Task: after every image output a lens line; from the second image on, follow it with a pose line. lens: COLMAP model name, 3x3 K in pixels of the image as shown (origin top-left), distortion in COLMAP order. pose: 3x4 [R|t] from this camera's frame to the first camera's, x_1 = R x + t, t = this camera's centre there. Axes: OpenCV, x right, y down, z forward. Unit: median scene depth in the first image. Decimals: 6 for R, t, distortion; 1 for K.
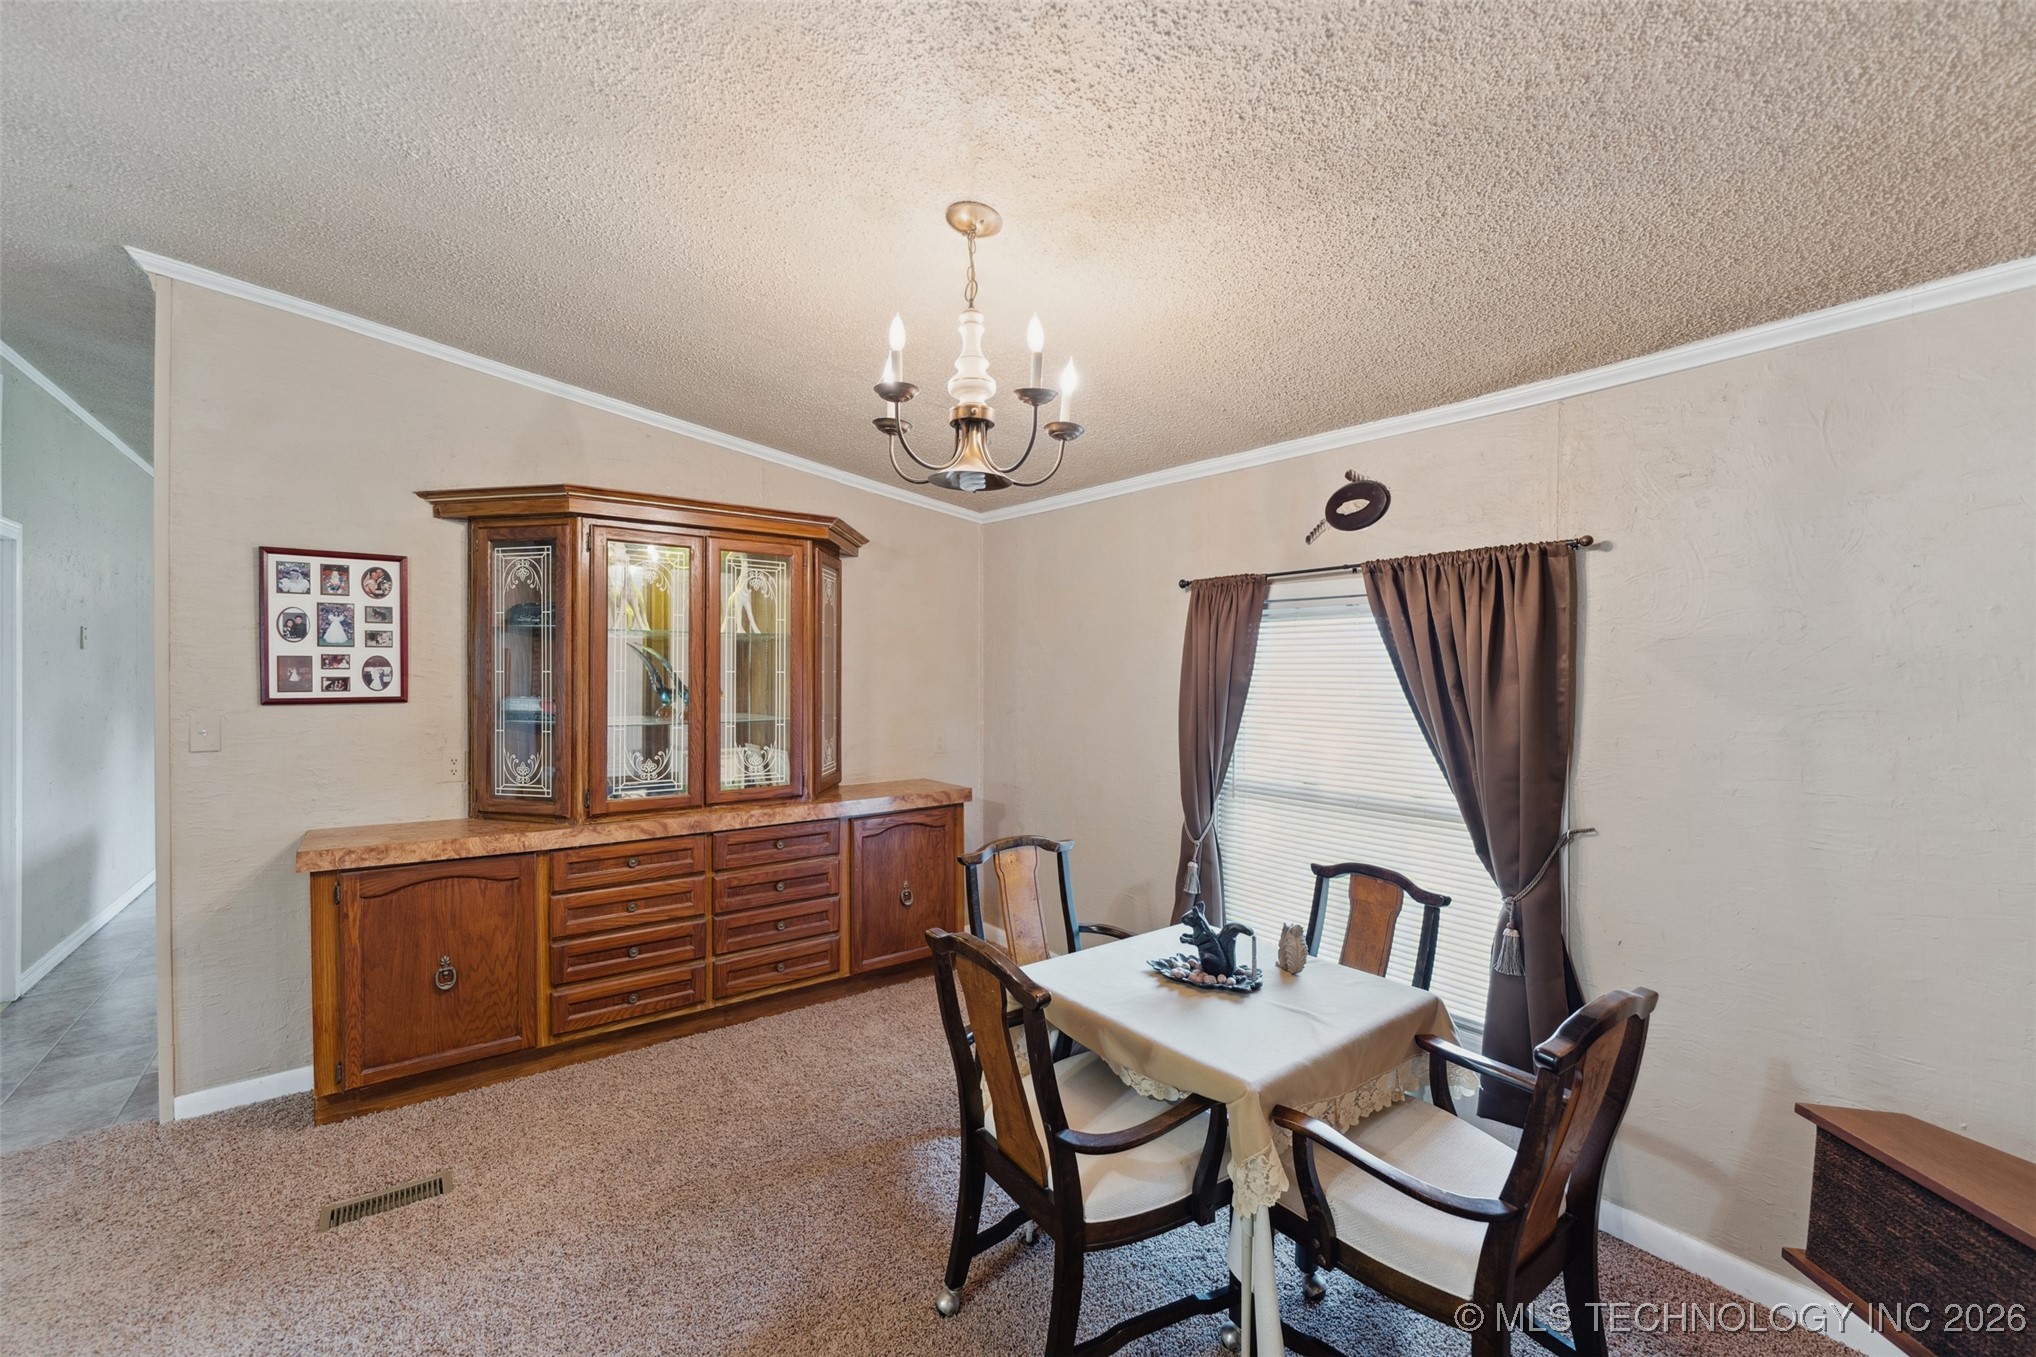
lens RADIAL K [[837.6, 0, 1009.5], [0, 837.6, 678.4], [0, 0, 1]] dist [-0.003315, 0.000996]
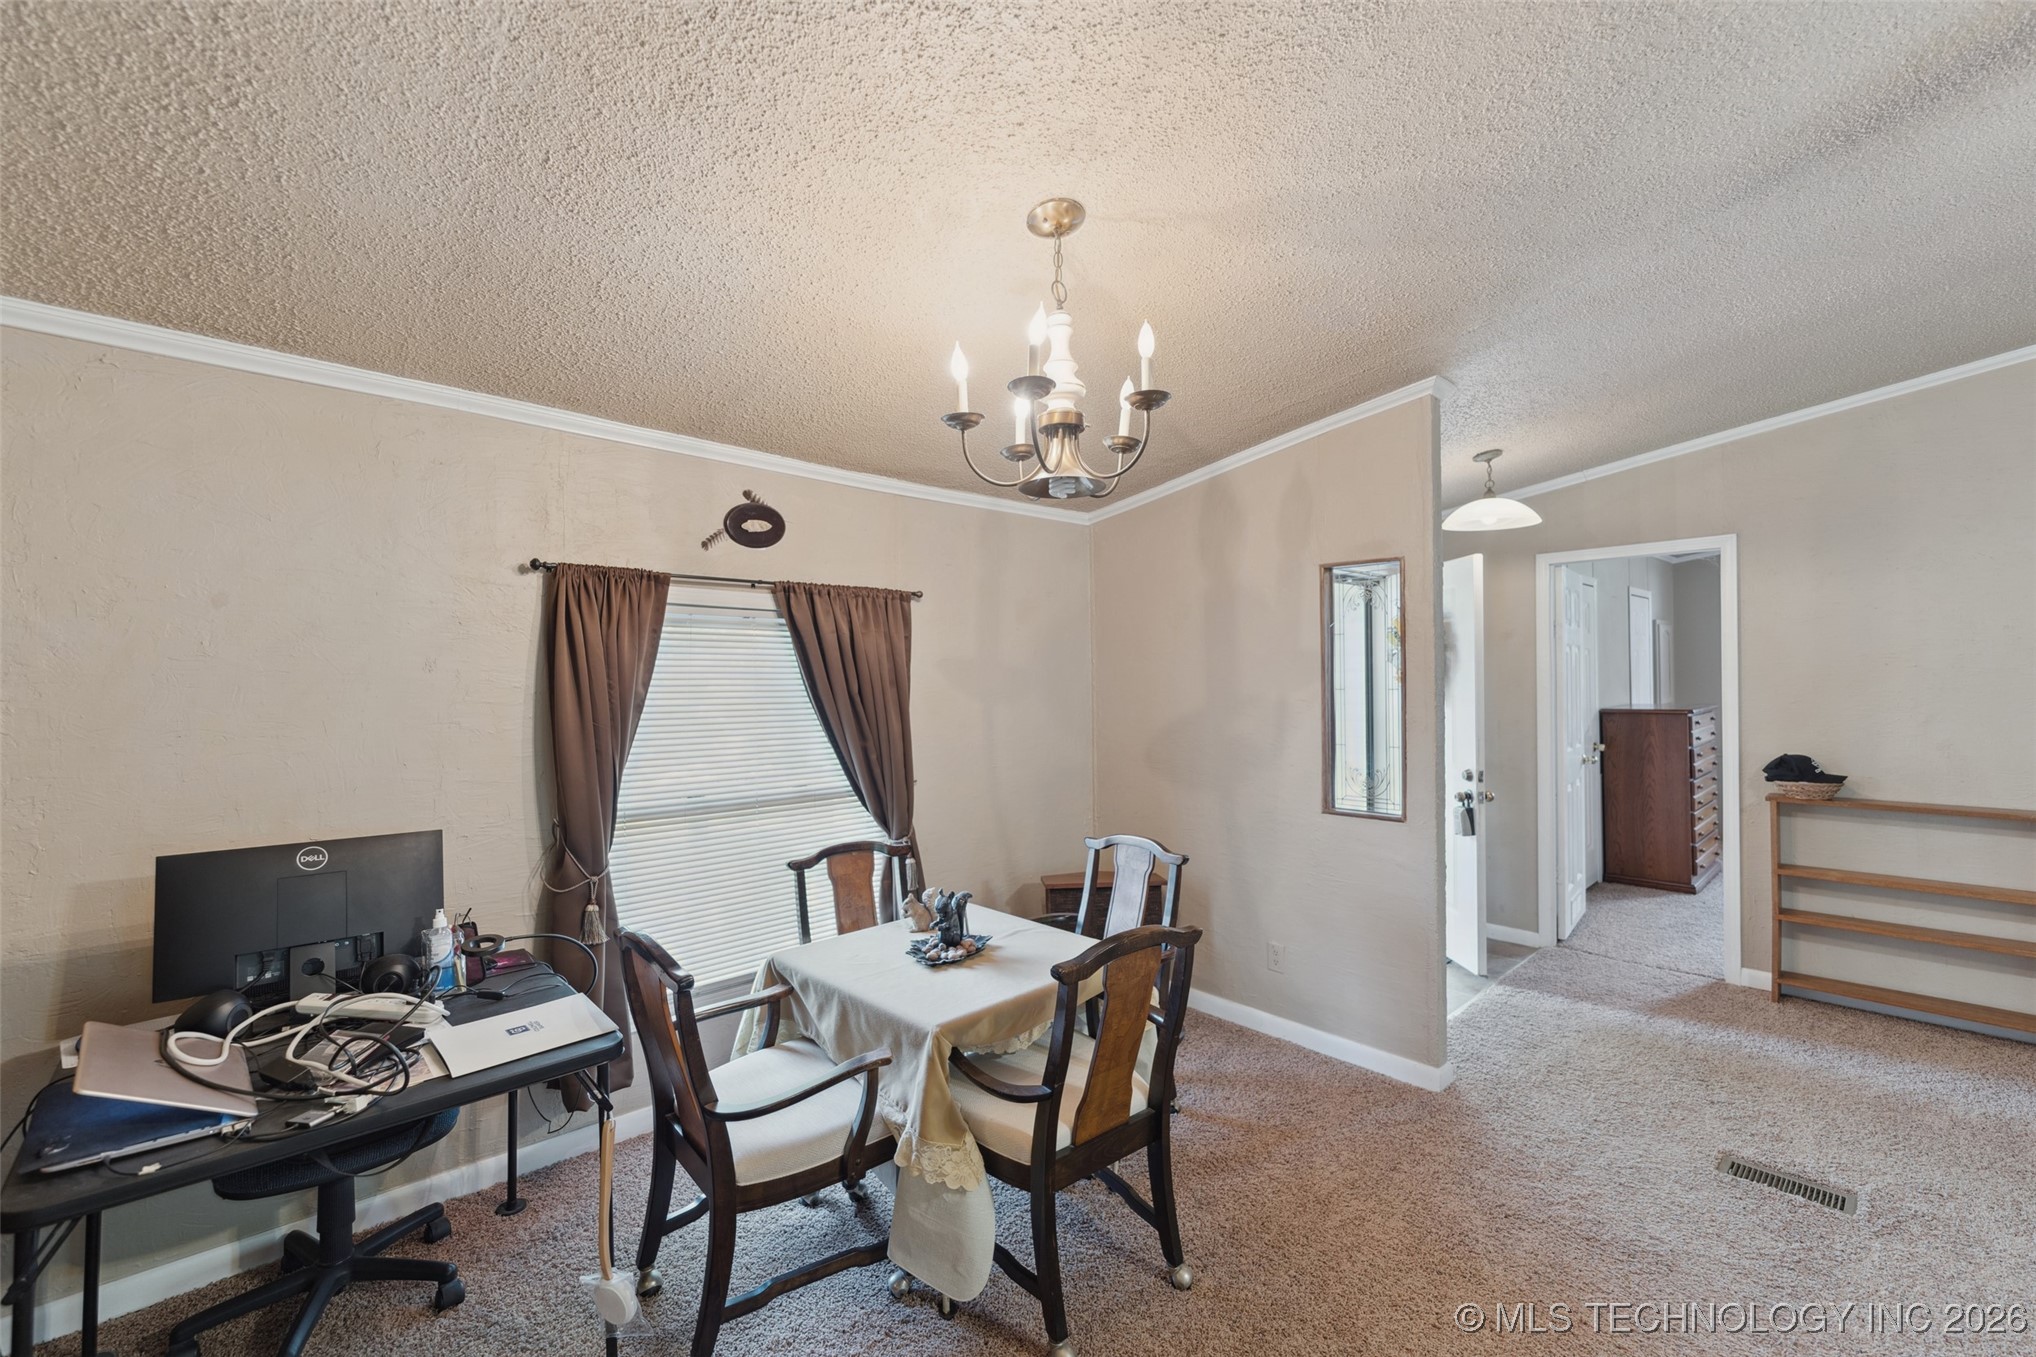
lens RADIAL K [[837.6, 0, 1015.7], [0, 837.6, 674.1], [0, 0, 1]] dist [-0.003315, 0.000996]
pose [[-0.114085, -0.004809, 0.993459, -0.668512], [0.015274, 0.999862, 0.006594, -0.017869], [-0.993354, 0.015926, -0.113996, 0.772399]]
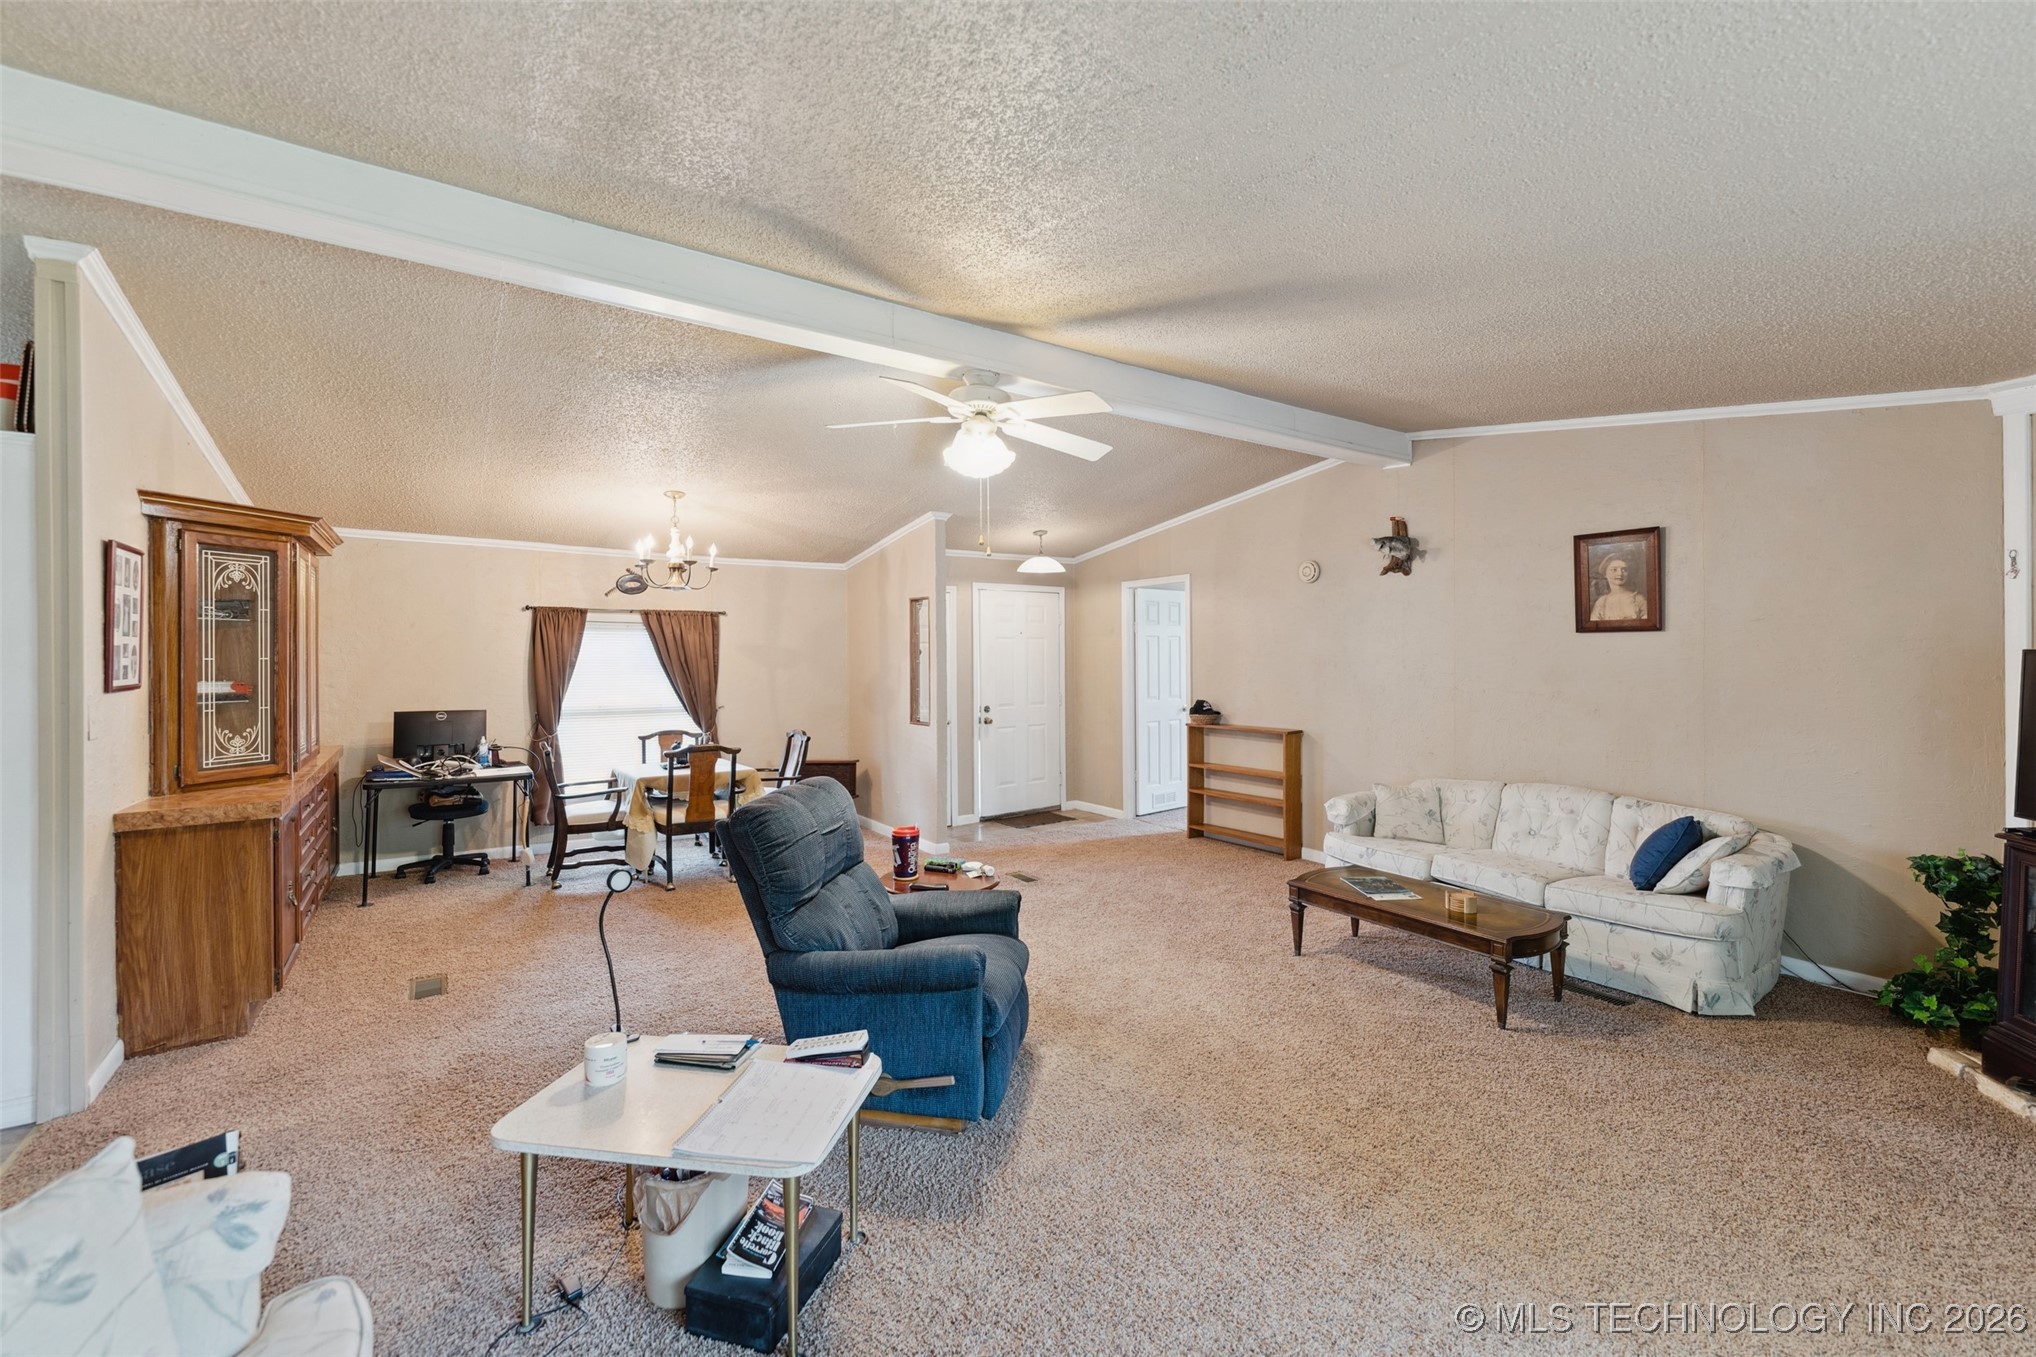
lens RADIAL K [[837.6, 0, 1016.7], [0, 837.6, 657.1], [0, 0, 1]] dist [-0.003315, 0.000996]
pose [[0.030125, -0.006747, 0.999523, -1.843825], [0.012194, 0.999905, 0.006383, -0.004742], [-0.999472, 0.011996, 0.030205, -0.141556]]
